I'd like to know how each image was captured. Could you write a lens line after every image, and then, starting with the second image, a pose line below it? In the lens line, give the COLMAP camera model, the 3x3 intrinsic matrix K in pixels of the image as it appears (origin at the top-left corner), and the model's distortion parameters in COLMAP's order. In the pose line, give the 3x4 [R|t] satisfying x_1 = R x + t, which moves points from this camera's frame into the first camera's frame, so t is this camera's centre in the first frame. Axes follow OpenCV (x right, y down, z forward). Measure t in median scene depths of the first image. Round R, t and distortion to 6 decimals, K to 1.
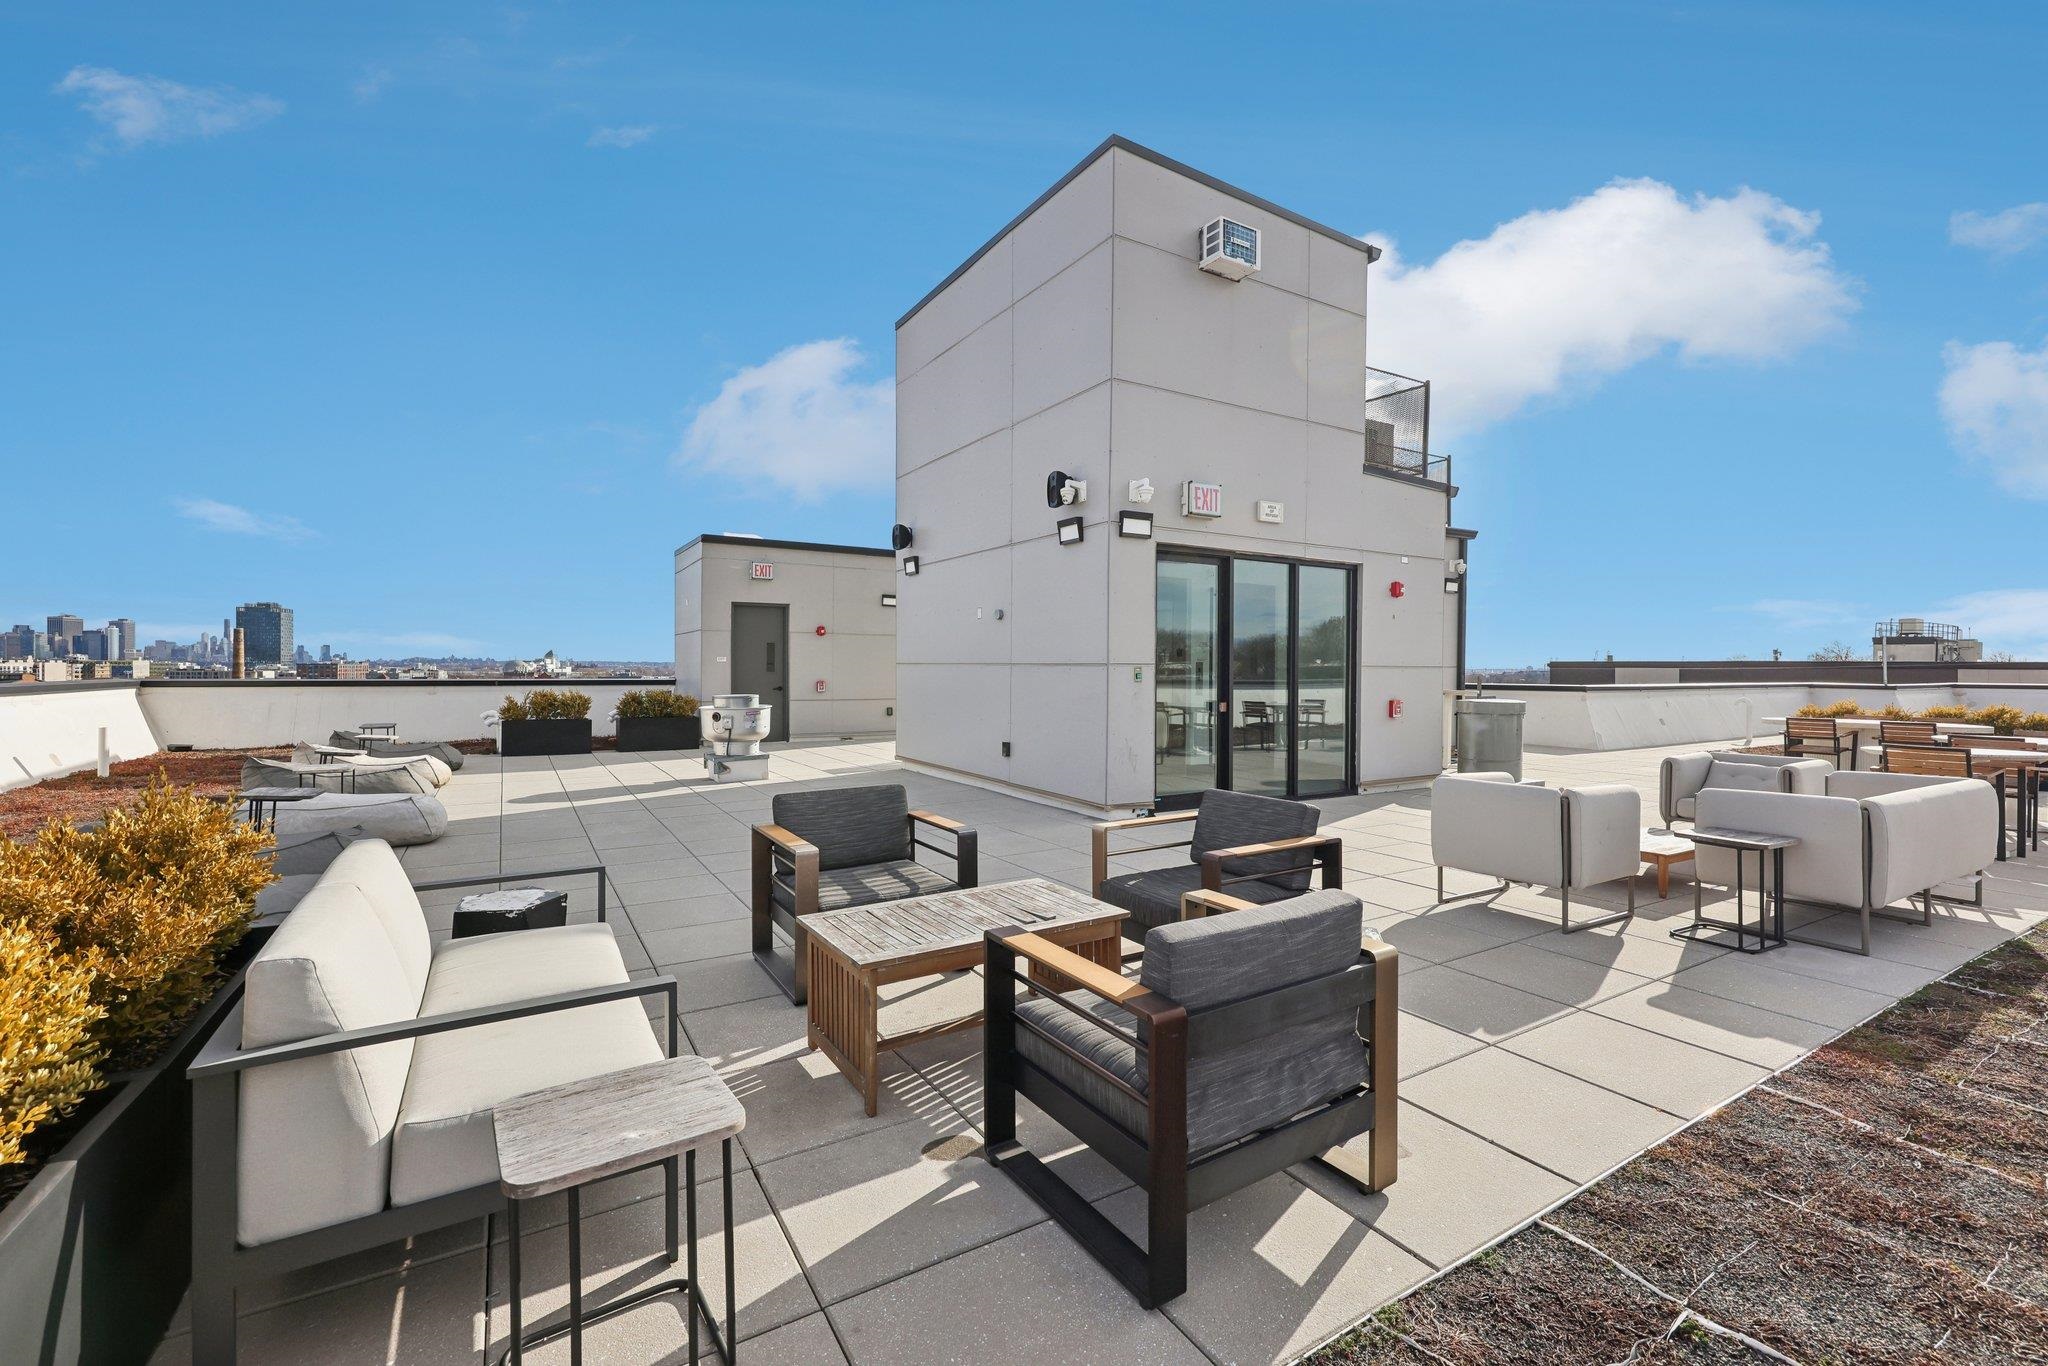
lens RADIAL K [[878.3, 0, 1022.3], [0, 878.3, 658.3], [0, 0, 1]] dist [-0.000880, -0.000338]
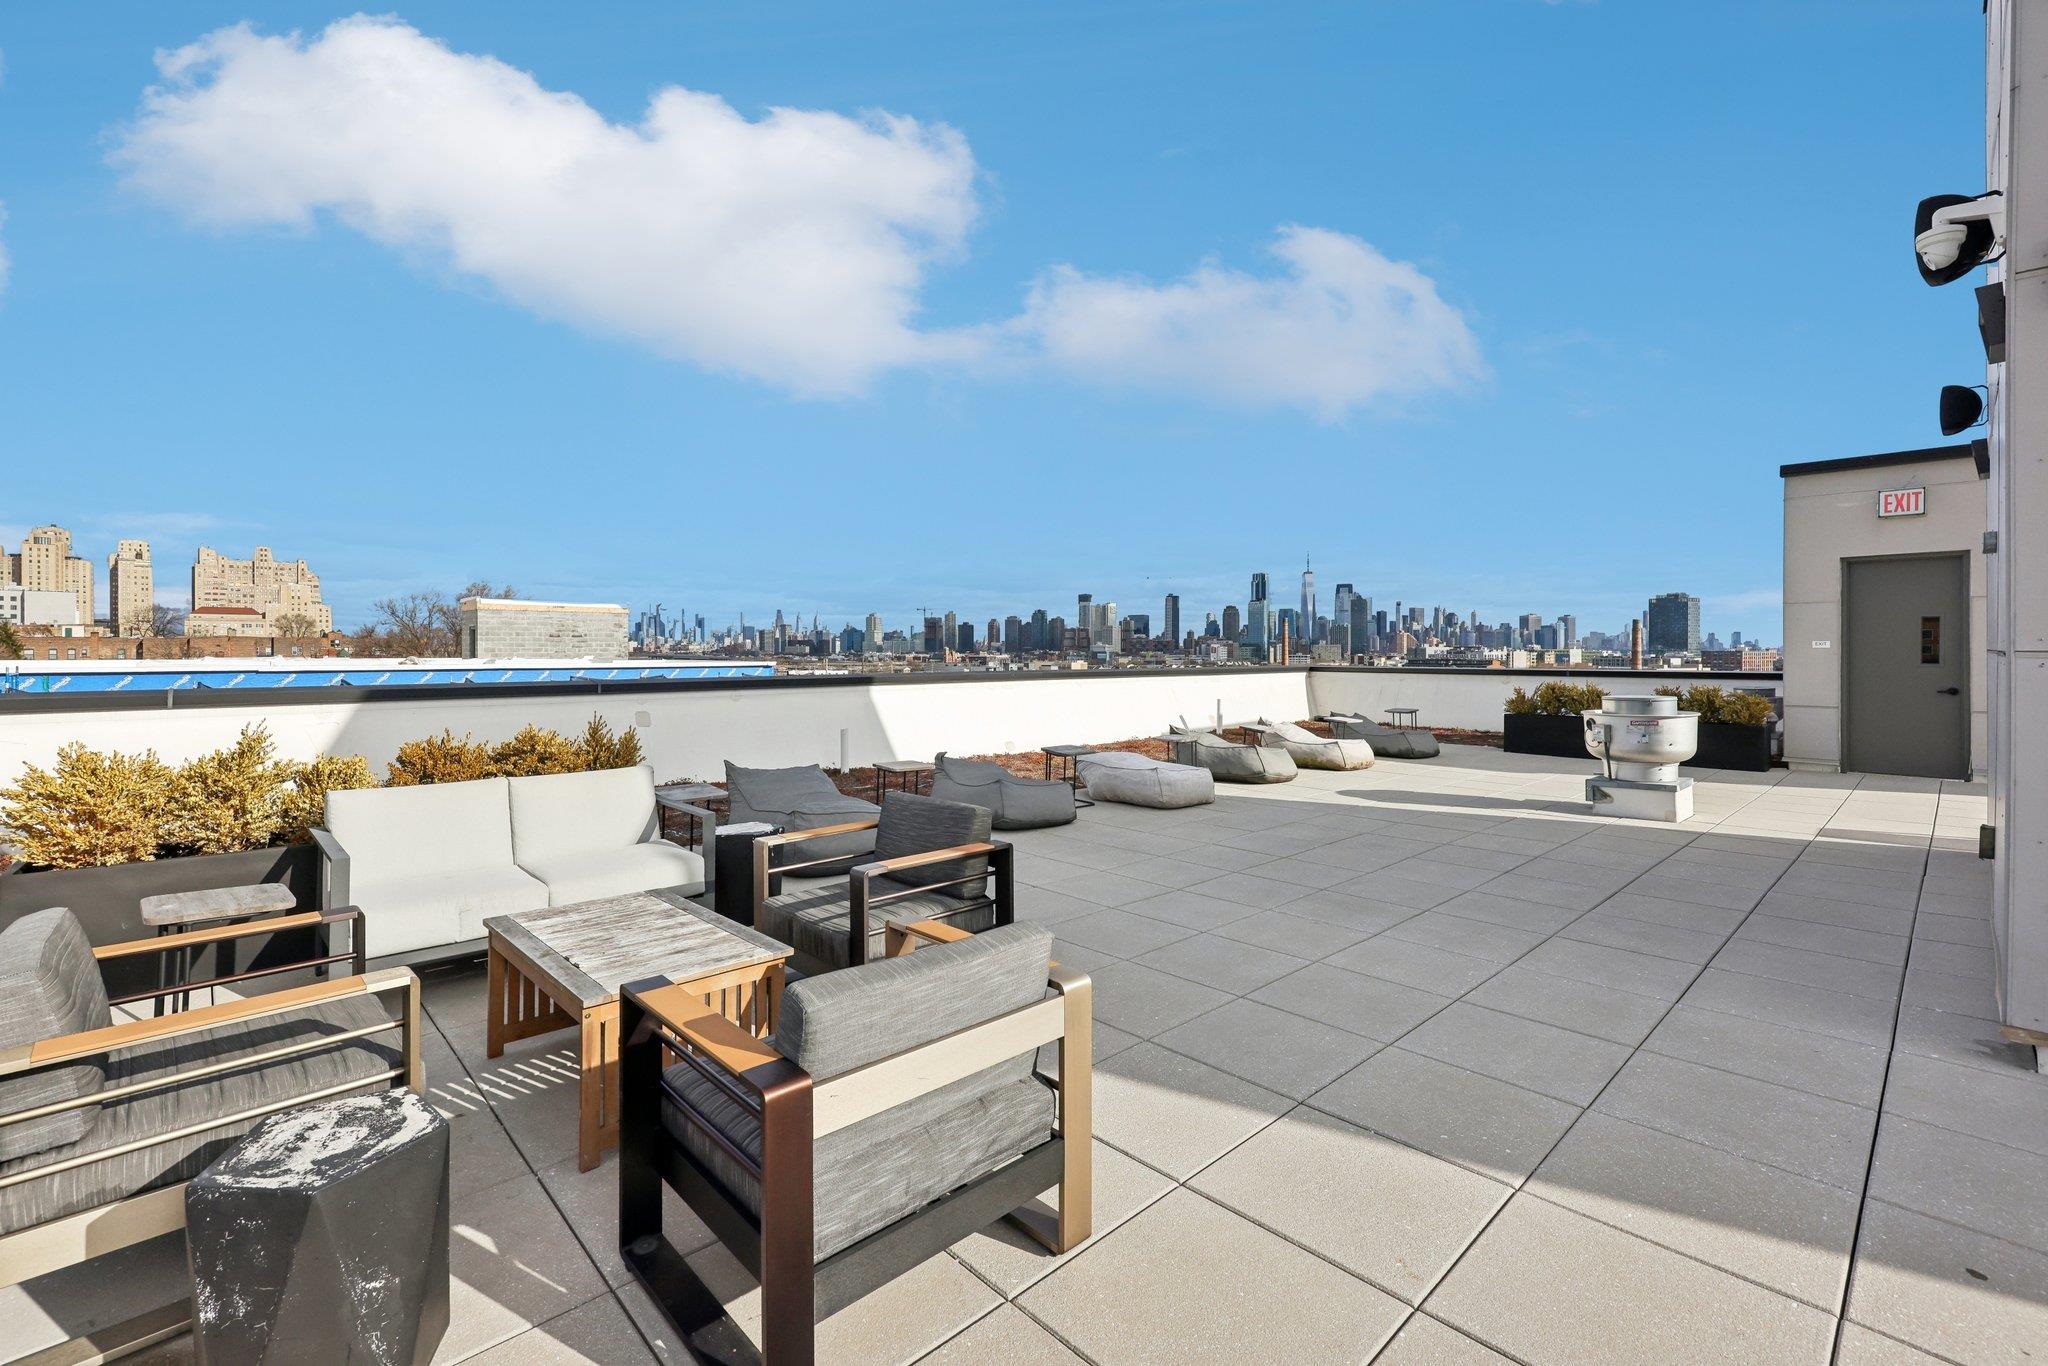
lens RADIAL K [[878.3, 0, 1022.3], [0, 878.3, 658.3], [0, 0, 1]] dist [-0.000880, -0.000338]
pose [[0.210705, 0.002083, -0.977548, 0.188604], [0.011991, 0.999917, 0.004715, 0.001261], [0.977476, -0.012715, 0.210662, 0.253232]]
